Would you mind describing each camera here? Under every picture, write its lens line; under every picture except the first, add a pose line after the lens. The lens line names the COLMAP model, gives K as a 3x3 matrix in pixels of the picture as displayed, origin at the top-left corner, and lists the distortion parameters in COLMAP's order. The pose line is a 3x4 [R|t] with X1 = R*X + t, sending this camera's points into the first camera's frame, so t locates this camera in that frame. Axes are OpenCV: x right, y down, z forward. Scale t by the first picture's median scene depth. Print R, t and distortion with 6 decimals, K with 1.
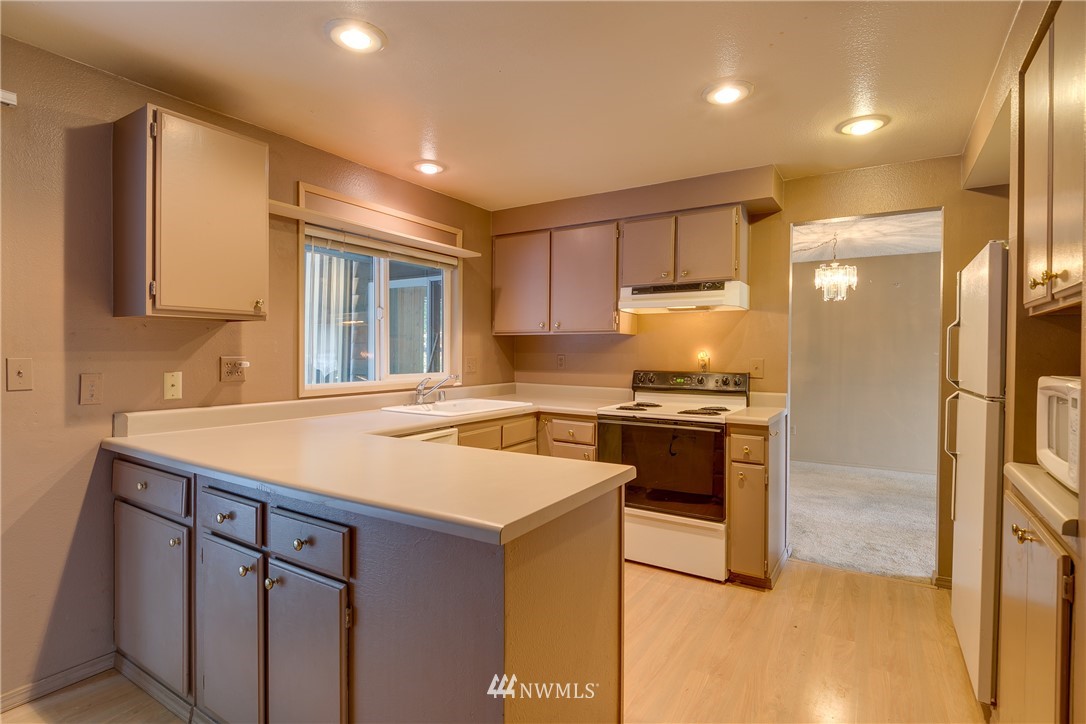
lens RADIAL K [[534.9, 0, 543.0], [0, 534.9, 362.0], [0, 0, 1]] dist [0.001454, 0.000177]
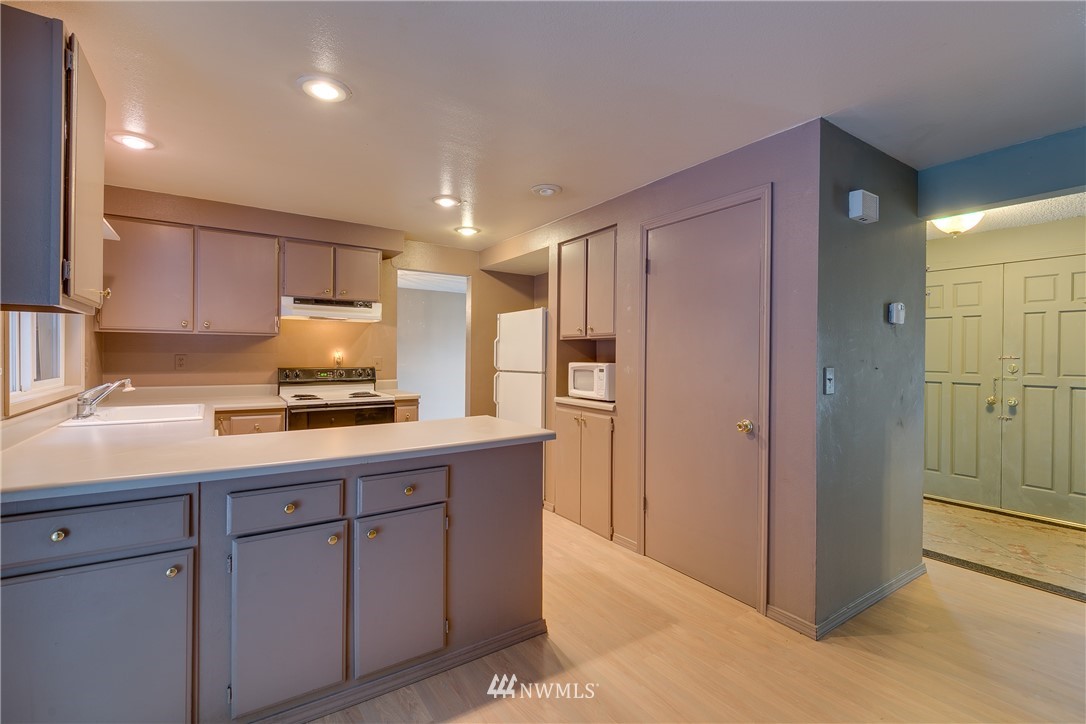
lens RADIAL K [[483.1, 0, 542.4], [0, 483.1, 356.0], [0, 0, 1]] dist [0.023482, -0.017514]
pose [[0.410390, -0.006922, 0.911884, -0.610861], [0.012292, 0.999922, 0.002058, -0.005820], [-0.911827, 0.010365, 0.410443, 0.063557]]
